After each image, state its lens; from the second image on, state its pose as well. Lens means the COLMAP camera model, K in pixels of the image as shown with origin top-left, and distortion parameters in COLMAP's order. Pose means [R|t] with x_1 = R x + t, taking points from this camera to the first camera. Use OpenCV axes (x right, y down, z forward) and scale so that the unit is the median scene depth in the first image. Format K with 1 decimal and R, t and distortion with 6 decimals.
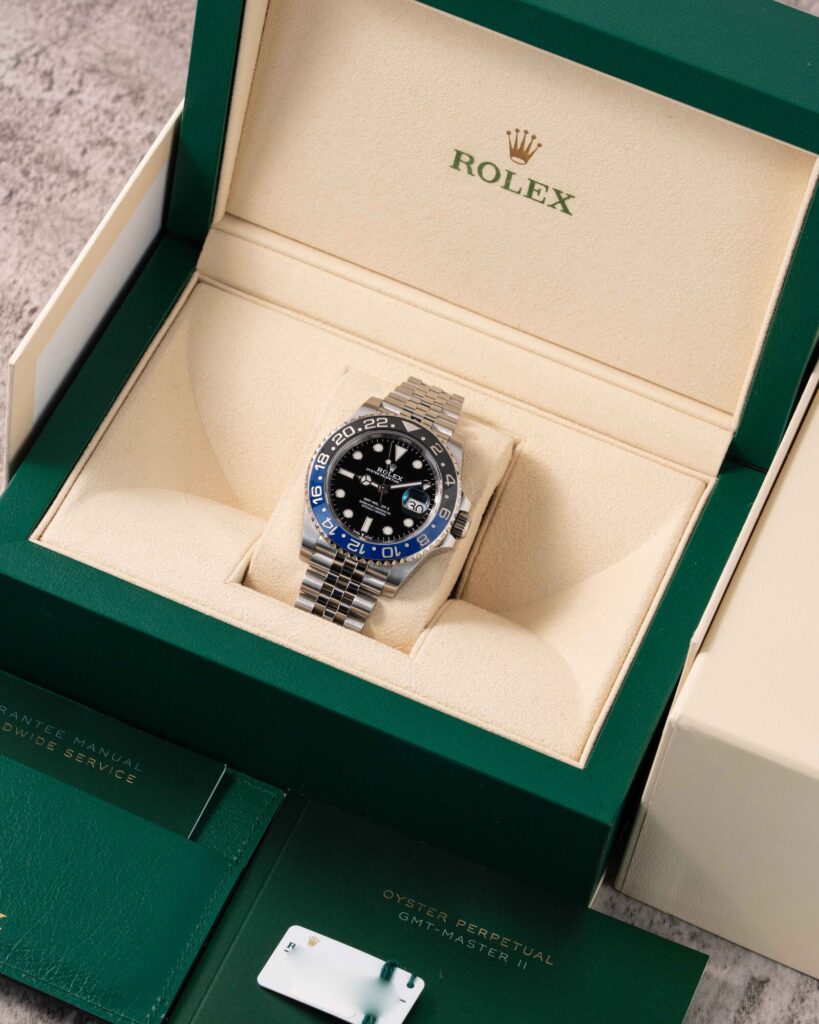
lens RADIAL K [[5609.8, 0, 410.1], [0, 5609.8, 511.4], [0, 0, 1]] dist [-0.146492, 0.000000]
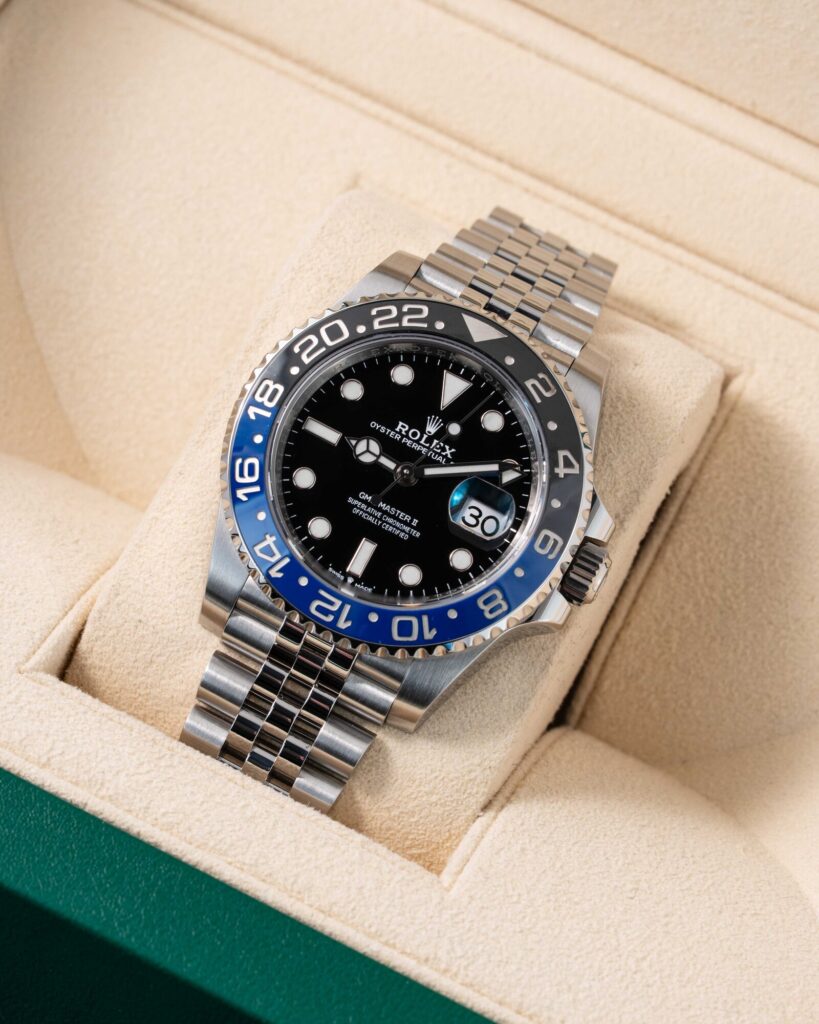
lens RADIAL K [[5609.8, 0, 407.1], [0, 5609.8, 513.6], [0, 0, 1]] dist [-0.146492, 0.000000]
pose [[0.997109, 0.067107, -0.035628, 0.010398], [-0.065444, 0.996798, 0.045951, -0.020327], [0.038597, -0.043487, 0.998308, 0.578546]]
